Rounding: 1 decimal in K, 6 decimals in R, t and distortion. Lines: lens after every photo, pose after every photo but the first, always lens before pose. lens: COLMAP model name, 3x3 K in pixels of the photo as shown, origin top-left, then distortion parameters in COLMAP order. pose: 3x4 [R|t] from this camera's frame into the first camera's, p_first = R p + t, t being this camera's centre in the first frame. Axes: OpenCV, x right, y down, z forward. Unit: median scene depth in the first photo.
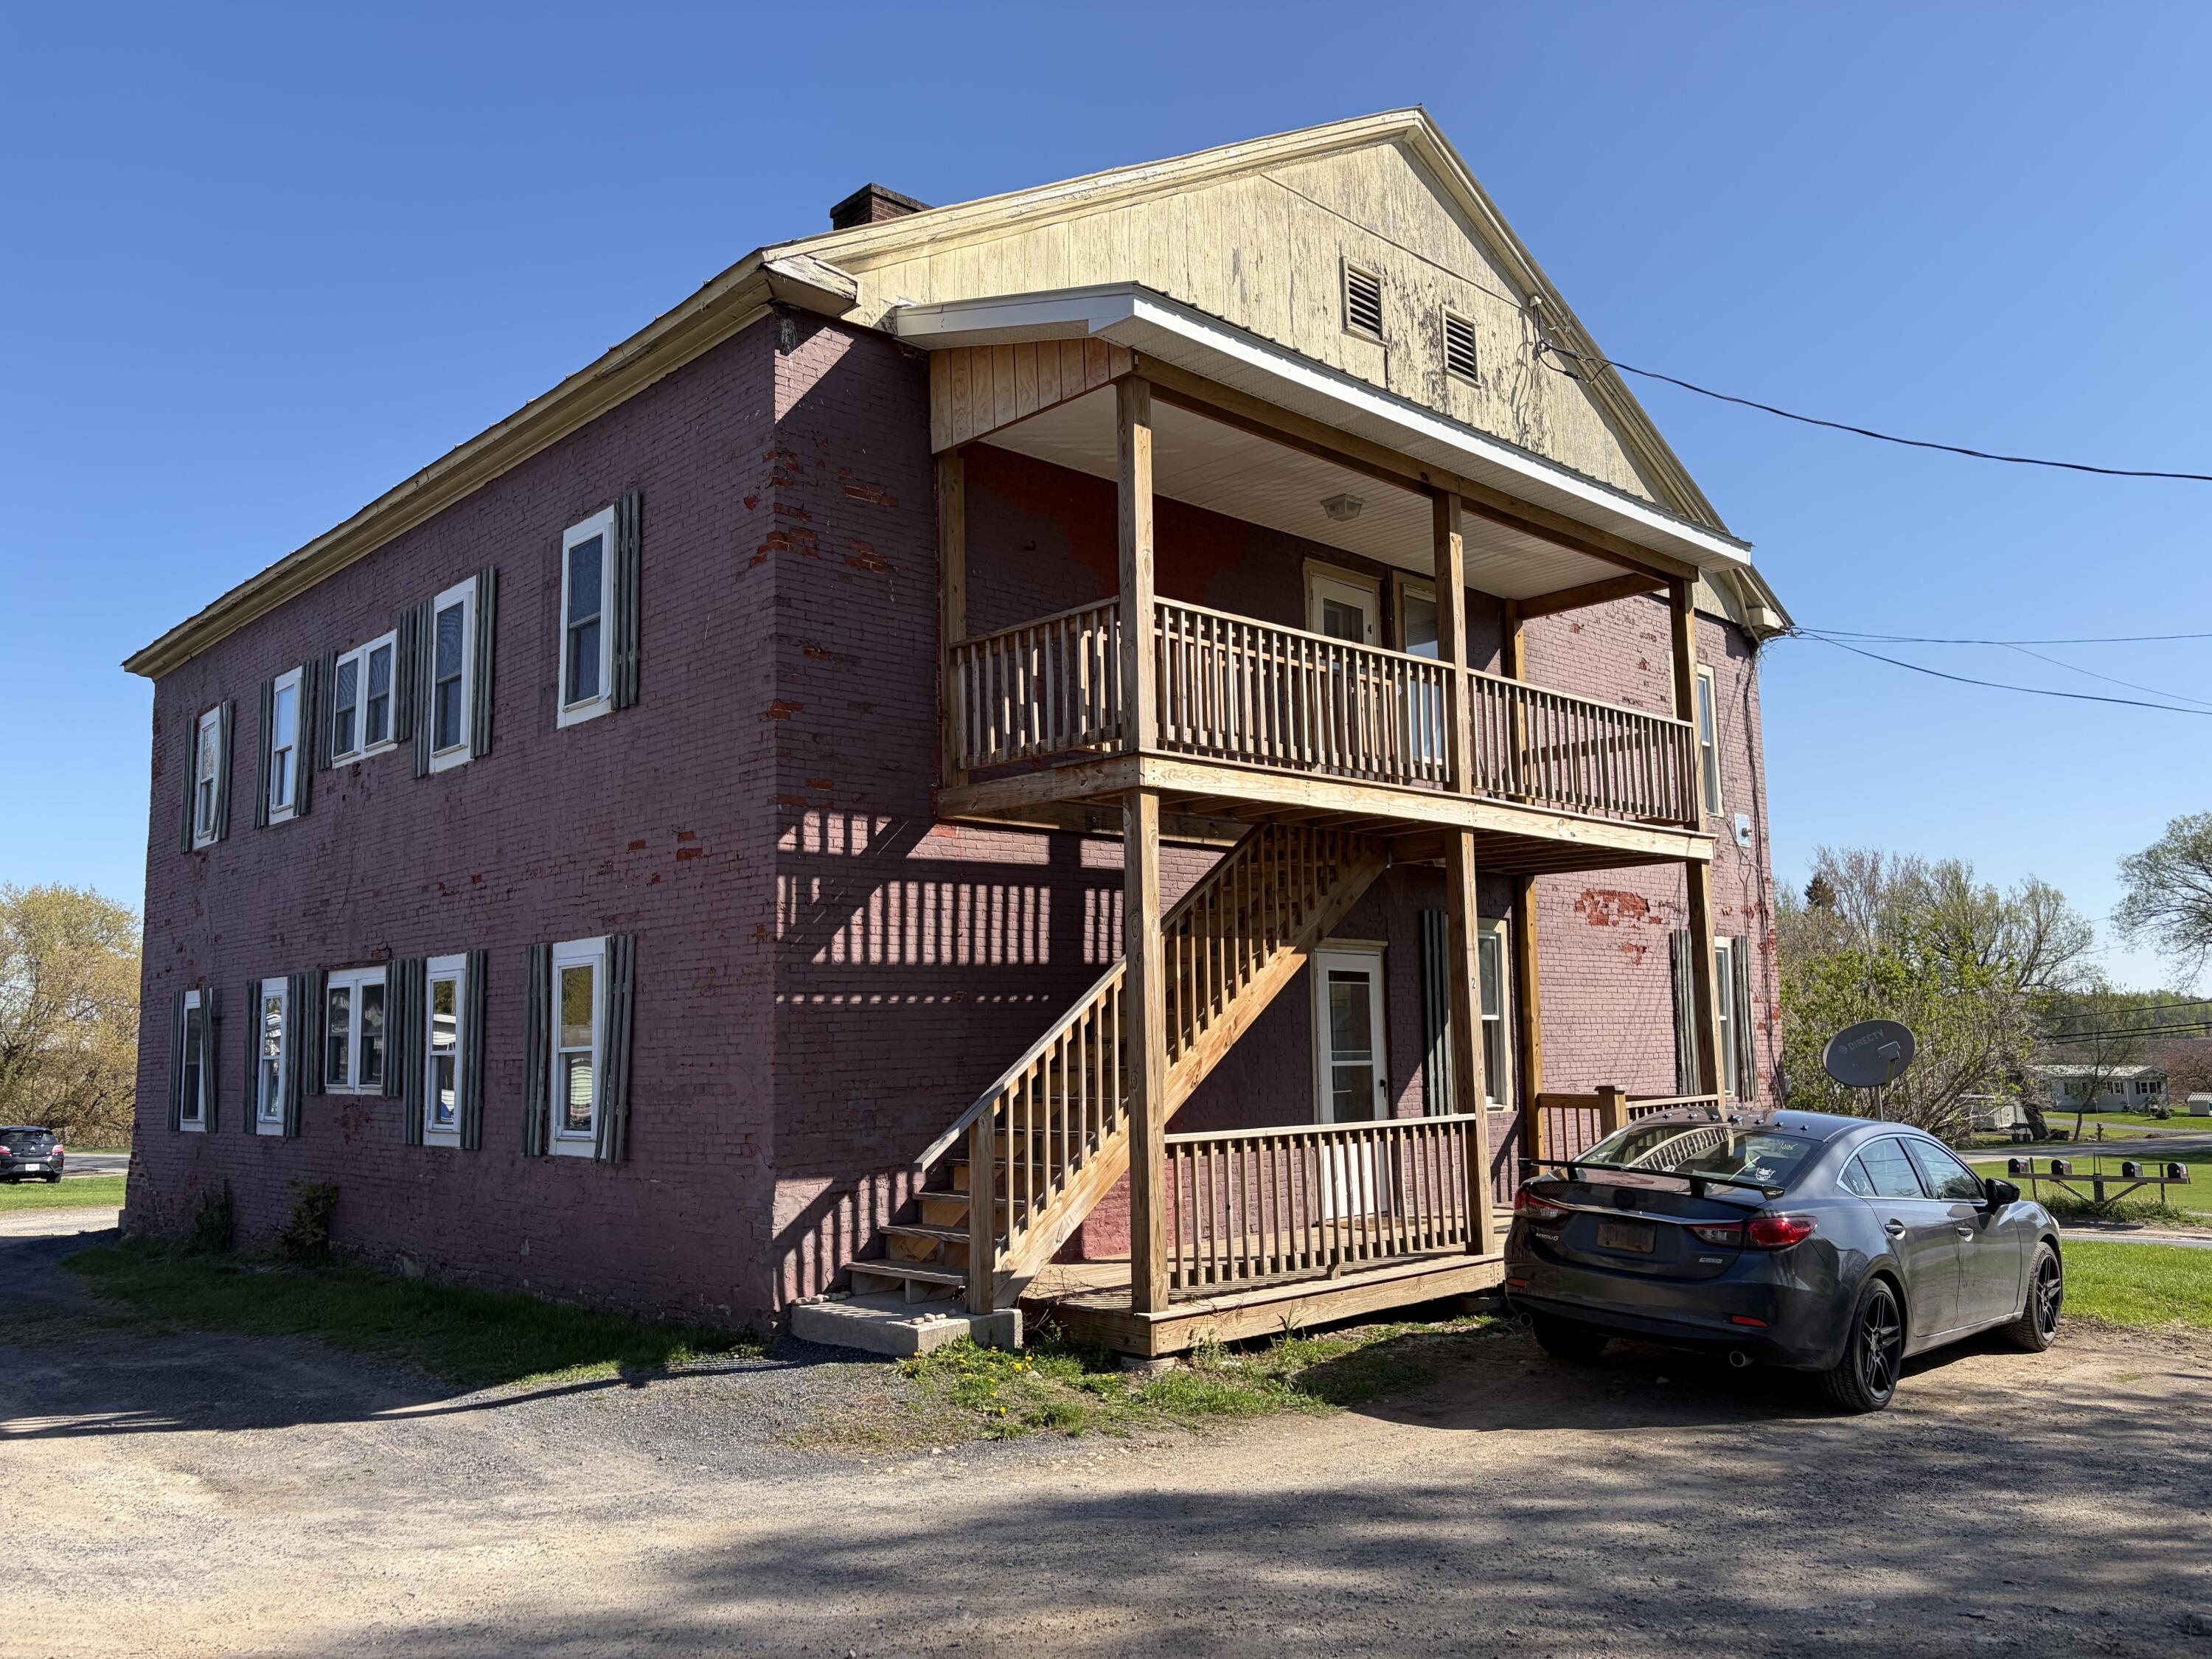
lens RADIAL K [[1666.9, 0, 1107.5], [0, 1666.9, 839.9], [0, 0, 1]] dist [0.060859, -0.001099]
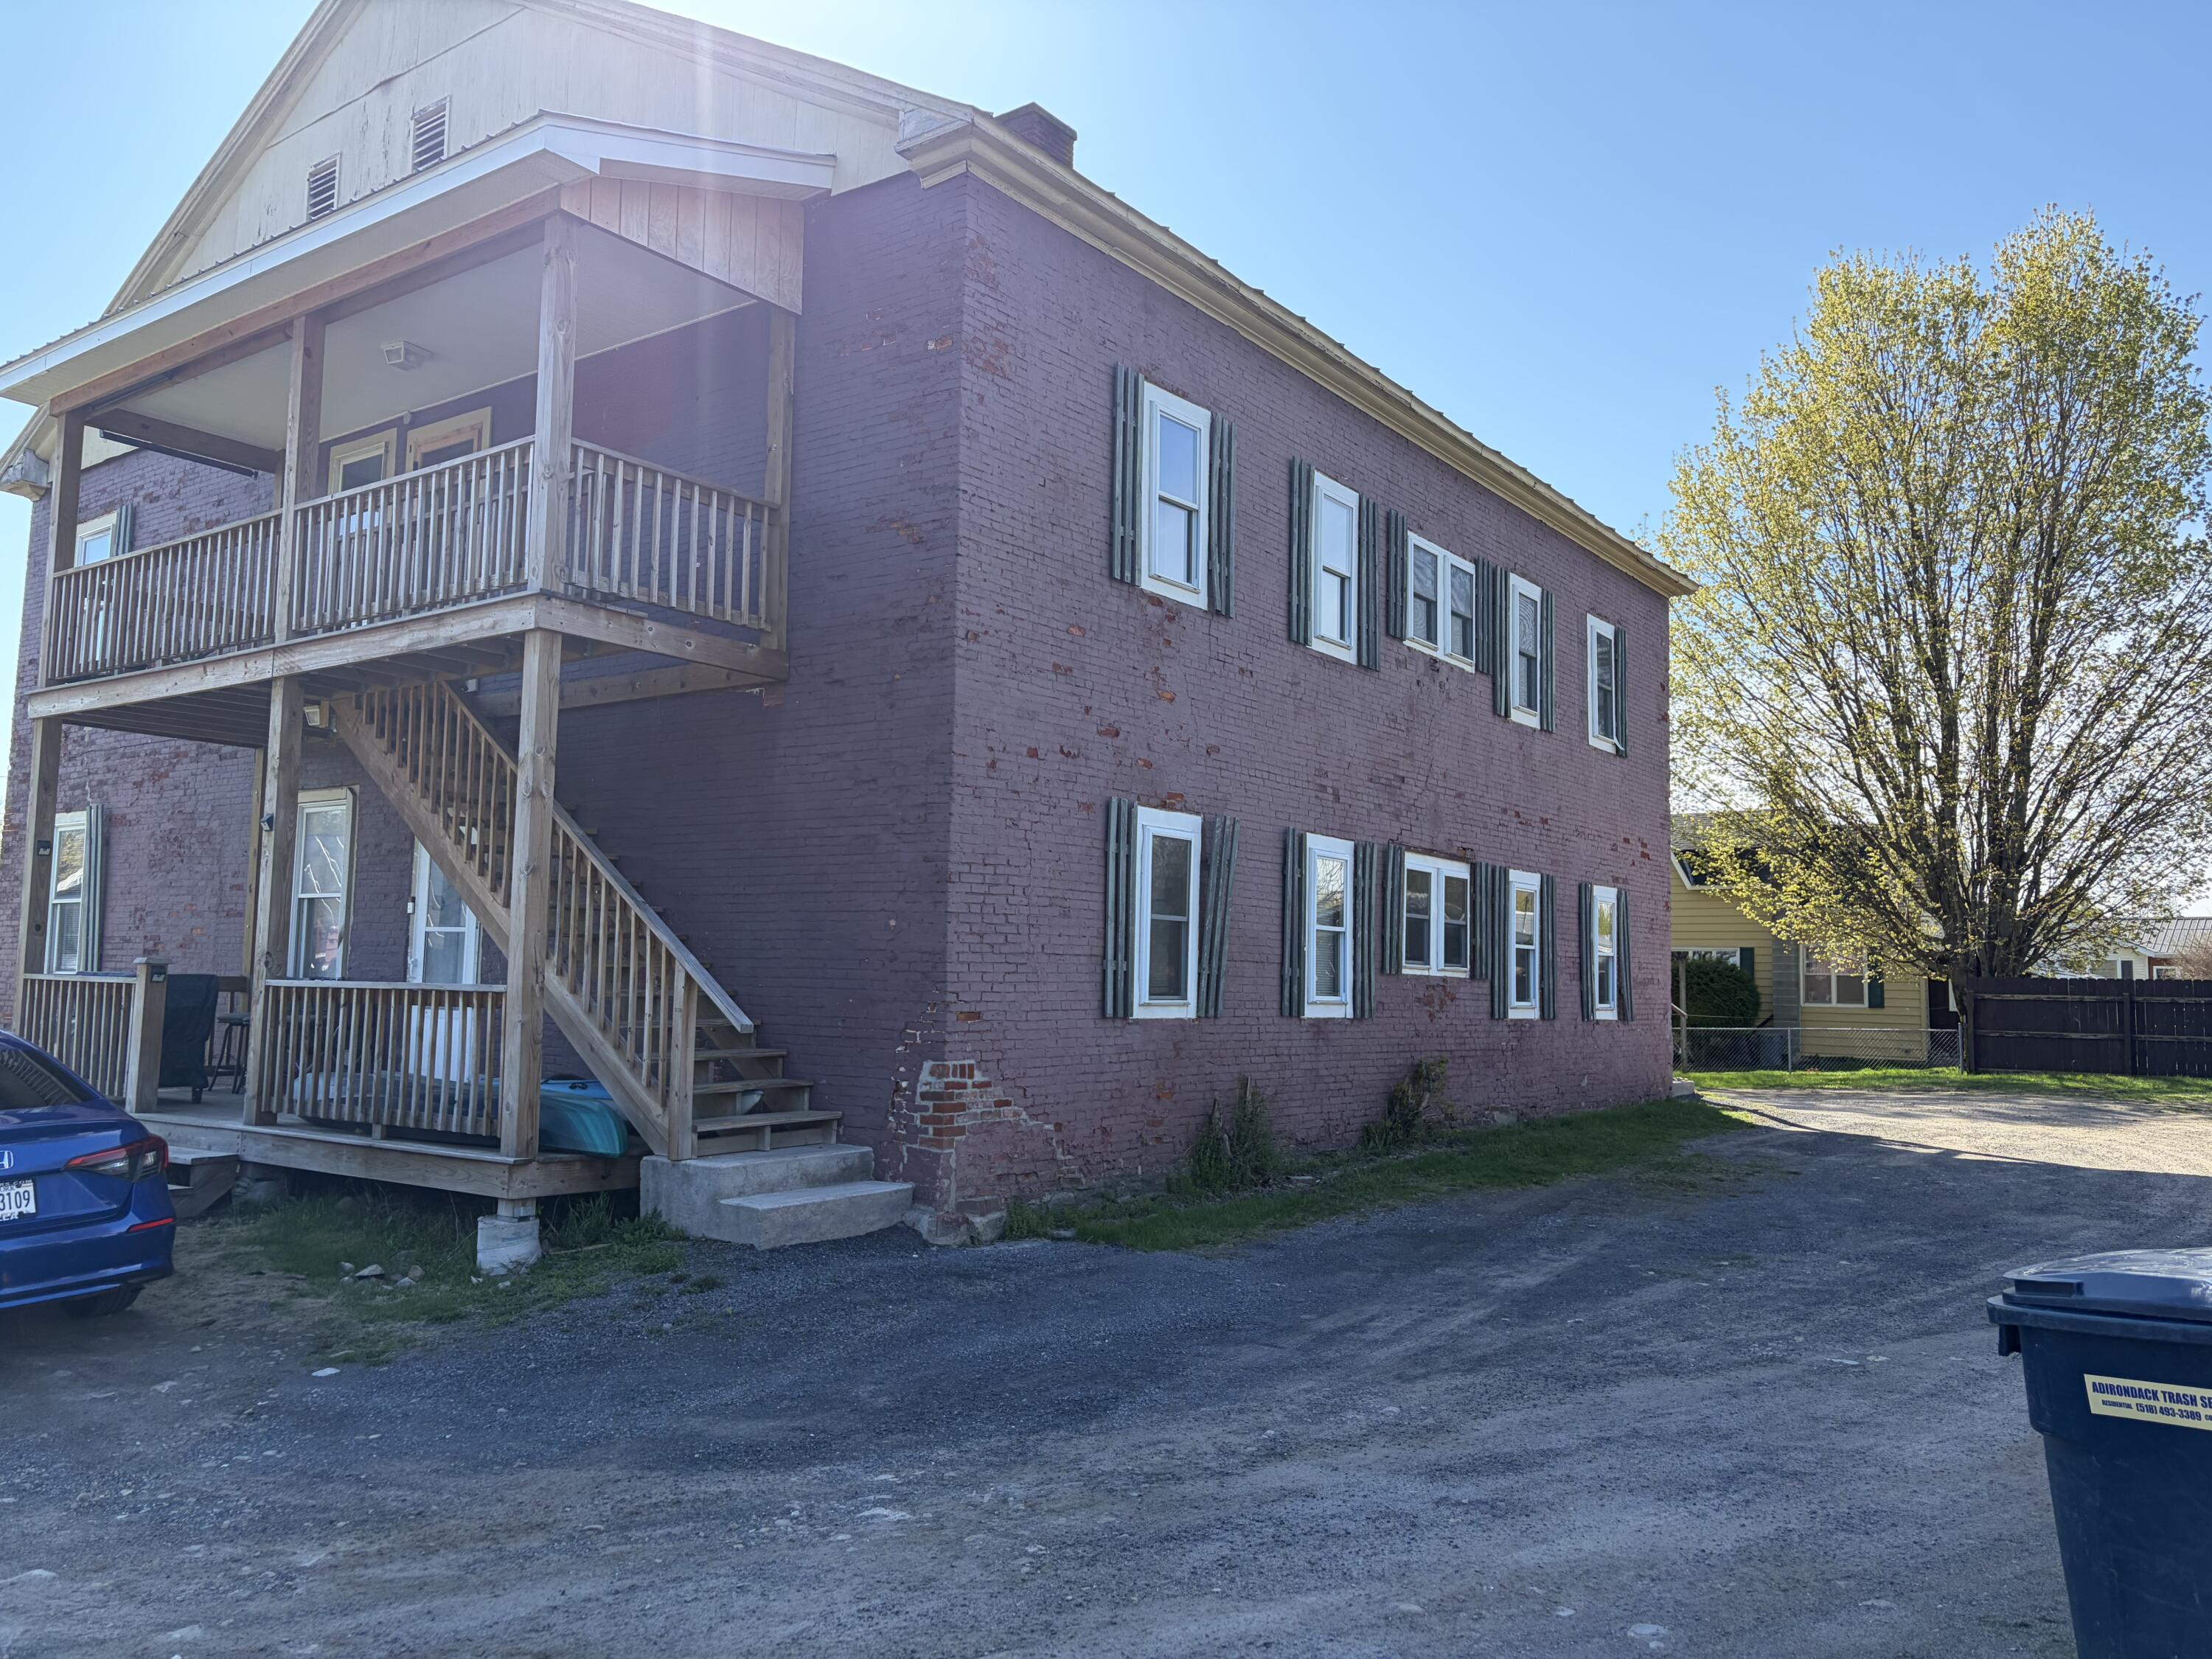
lens RADIAL K [[1666.9, 0, 1107.5], [0, 1666.9, 839.9], [0, 0, 1]] dist [0.060859, -0.001099]
pose [[-0.178985, 0.106777, 0.978040, -1.480070], [-0.137370, 0.981643, -0.132310, 0.240222], [-0.974214, -0.158035, -0.161031, 1.418539]]
